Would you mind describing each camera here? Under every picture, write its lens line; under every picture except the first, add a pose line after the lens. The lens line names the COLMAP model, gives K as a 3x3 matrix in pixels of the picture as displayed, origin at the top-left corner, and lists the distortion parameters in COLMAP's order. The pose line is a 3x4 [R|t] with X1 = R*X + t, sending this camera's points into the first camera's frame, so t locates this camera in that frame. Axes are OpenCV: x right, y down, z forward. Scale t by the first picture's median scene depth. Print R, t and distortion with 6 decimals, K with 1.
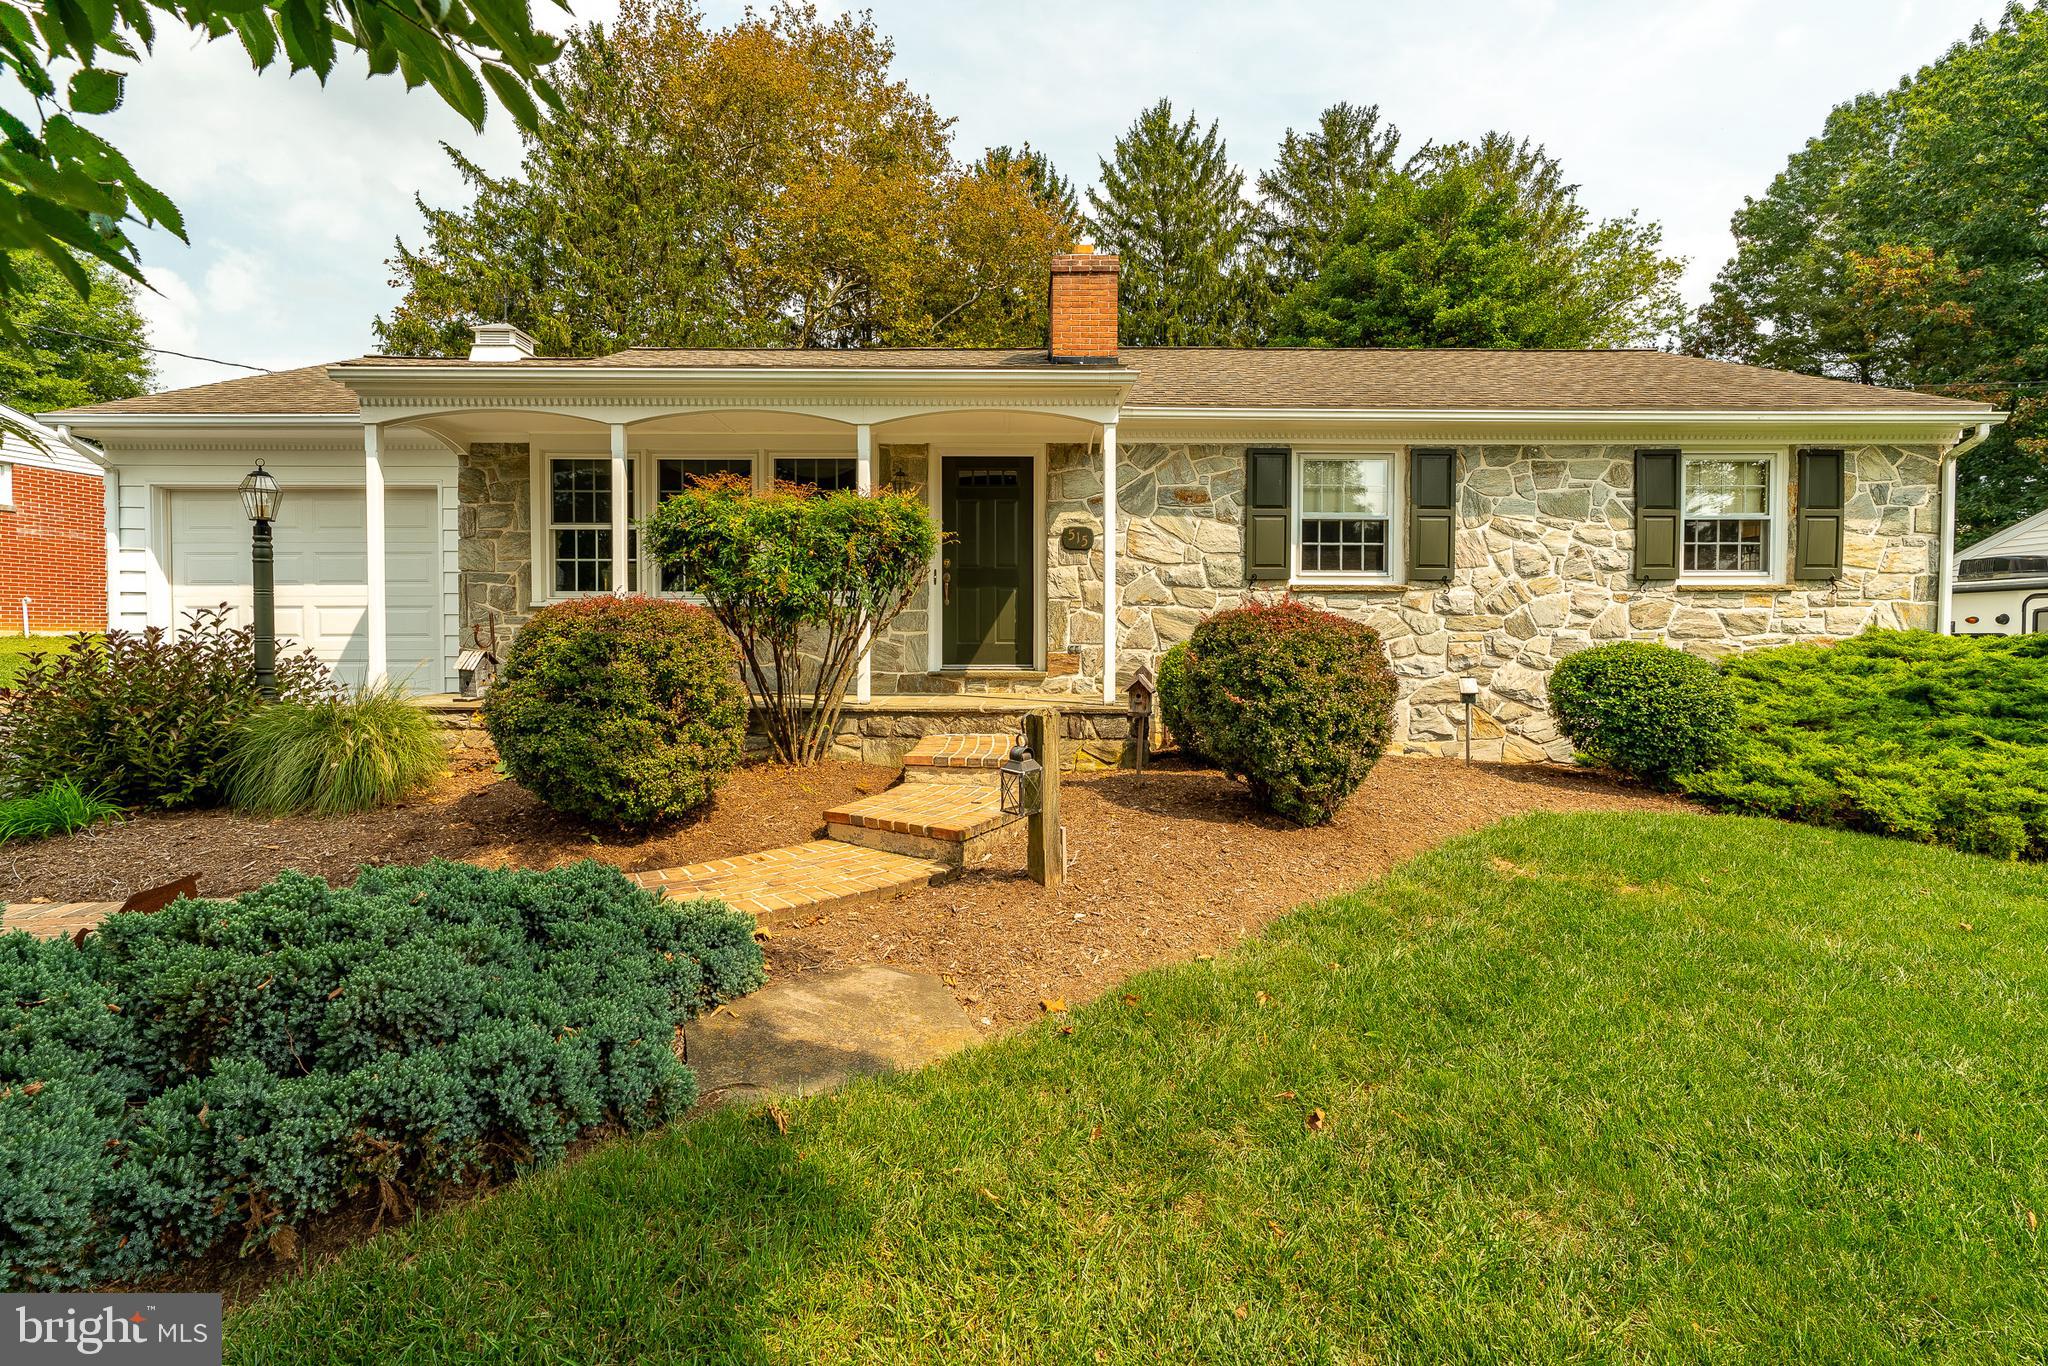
lens RADIAL K [[936.3, 0, 1029.1], [0, 936.3, 642.3], [0, 0, 1]] dist [-0.003877, -0.000097]
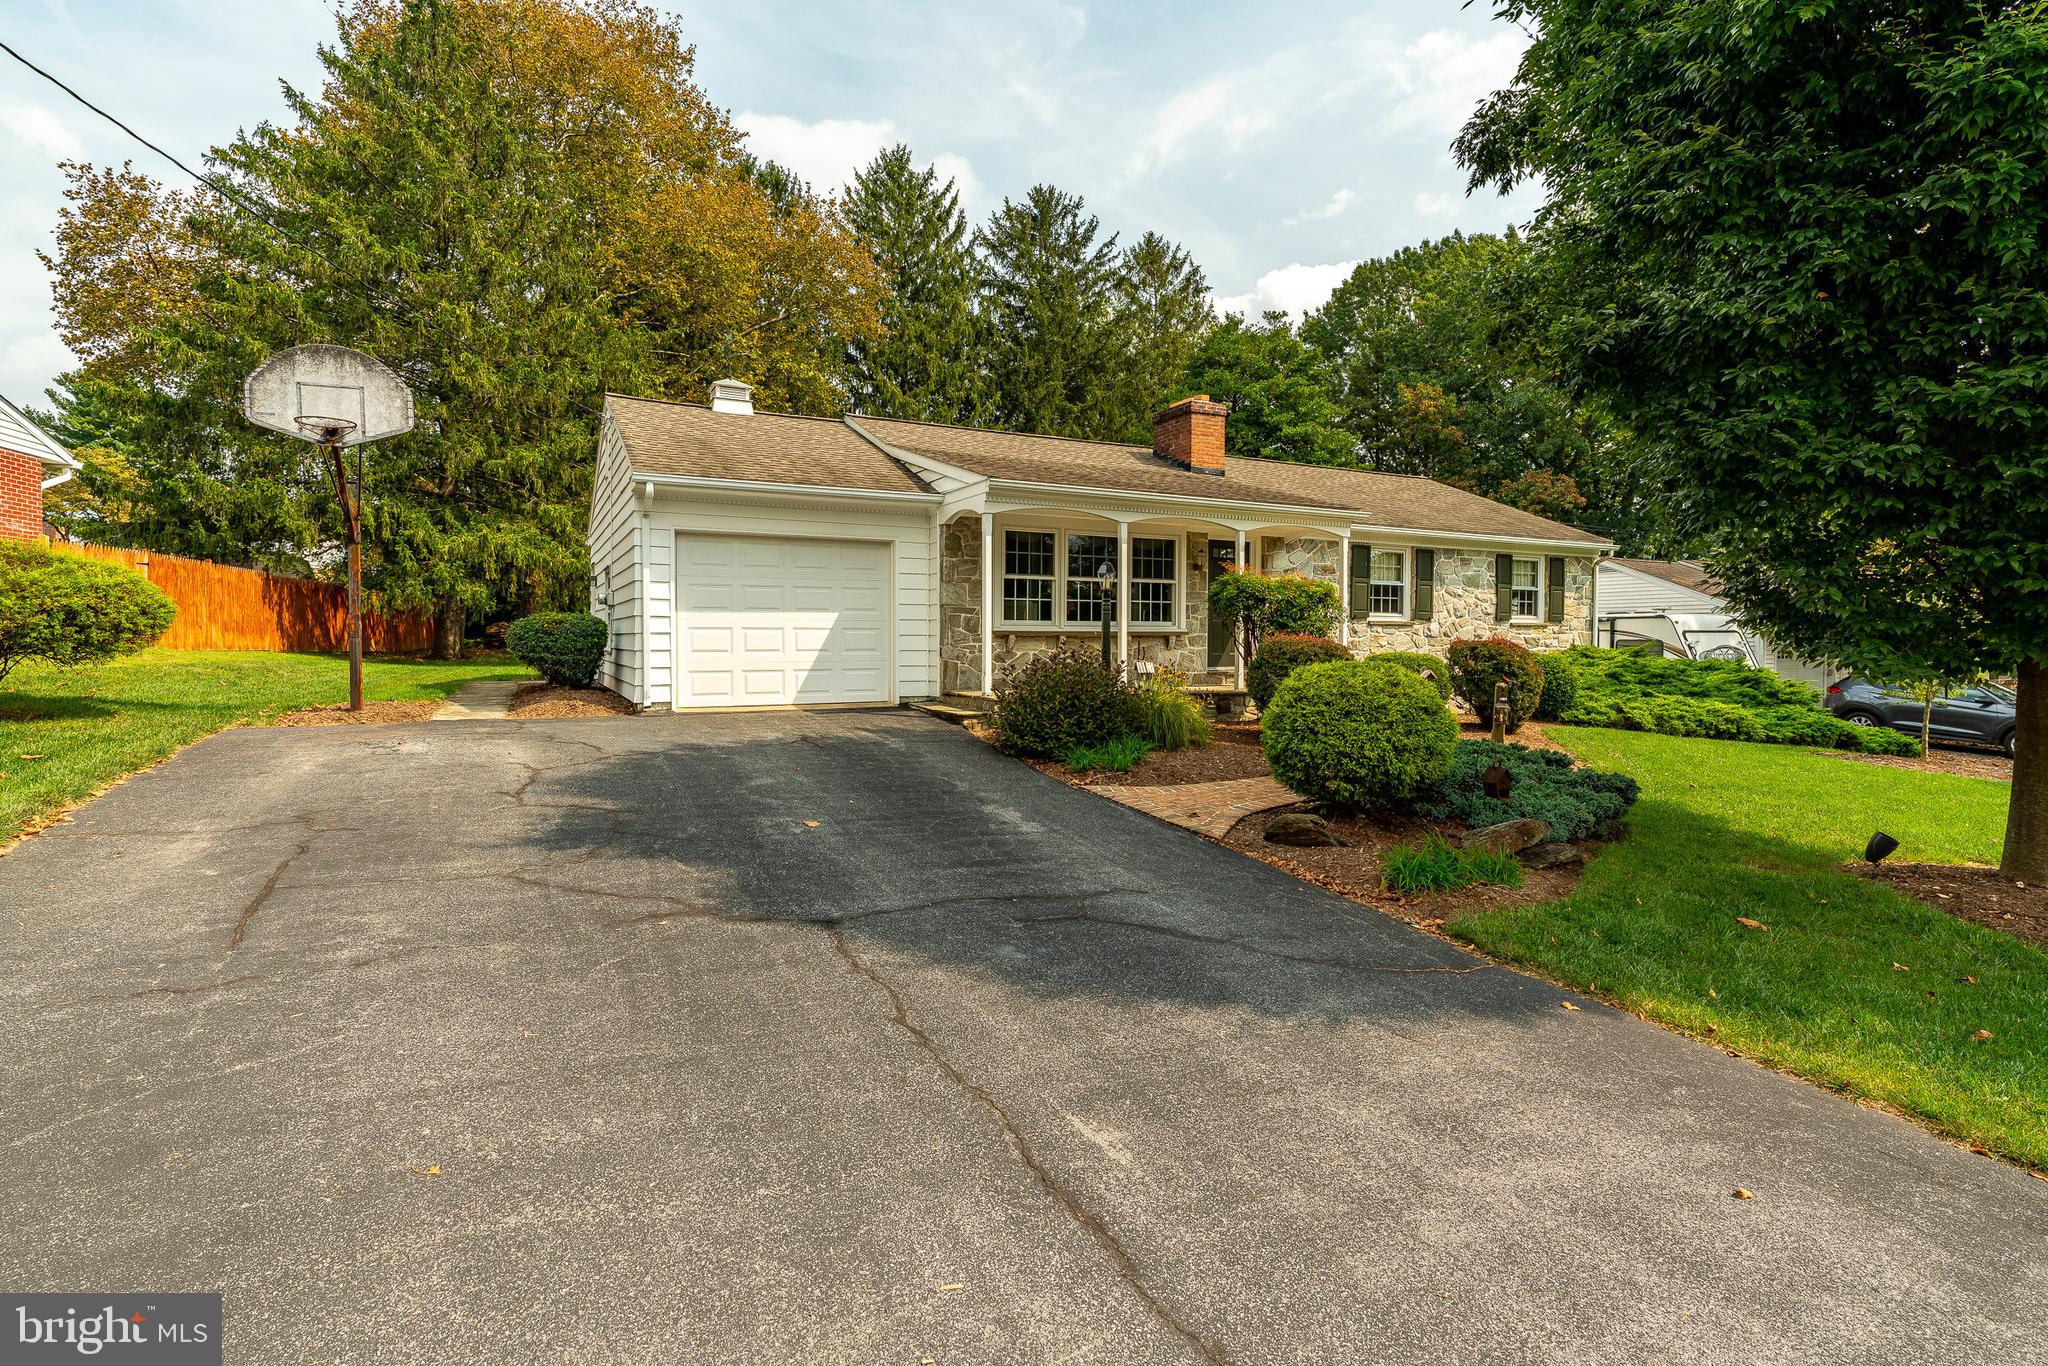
lens RADIAL K [[991.1, 0, 1022.6], [0, 991.1, 642.1], [0, 0, 1]] dist [-0.005817, -0.000295]
pose [[0.888941, -0.000077, 0.458022, -1.191707], [0.000024, 1.000000, 0.000122, -0.020450], [-0.458022, -0.000097, 0.888941, -0.395552]]
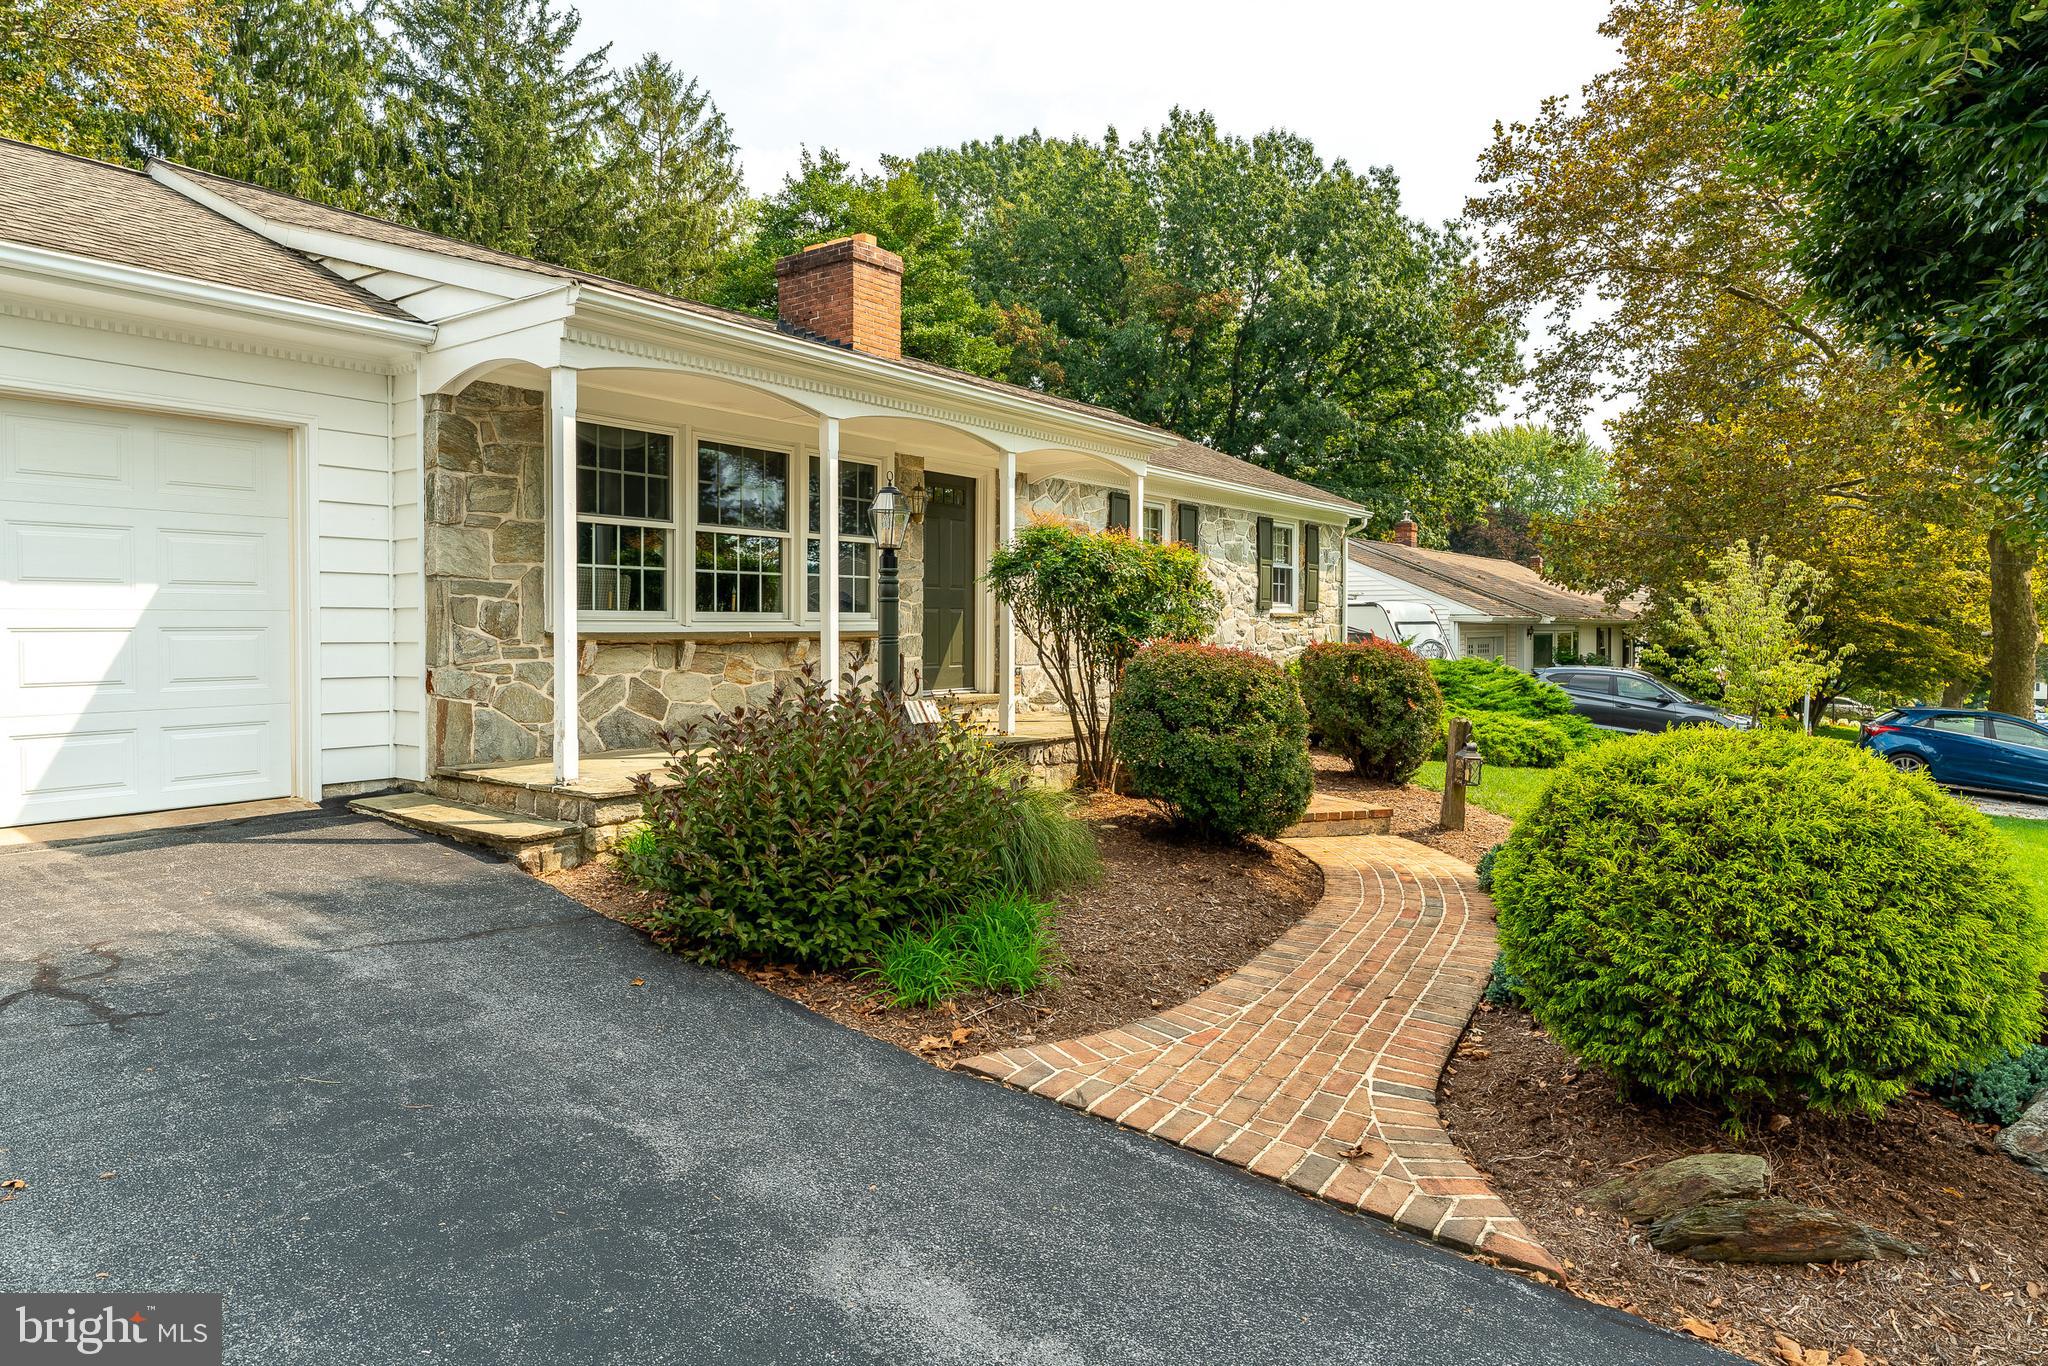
lens RADIAL K [[1225.3, 0, 1021.5], [0, 1225.3, 634.4], [0, 0, 1]] dist [-0.018892, 0.030827]
pose [[0.596624, -0.006295, 0.802496, -1.035505], [0.002058, 0.999978, 0.006314, -0.041413], [-0.802518, -0.002115, 0.596624, 0.188831]]
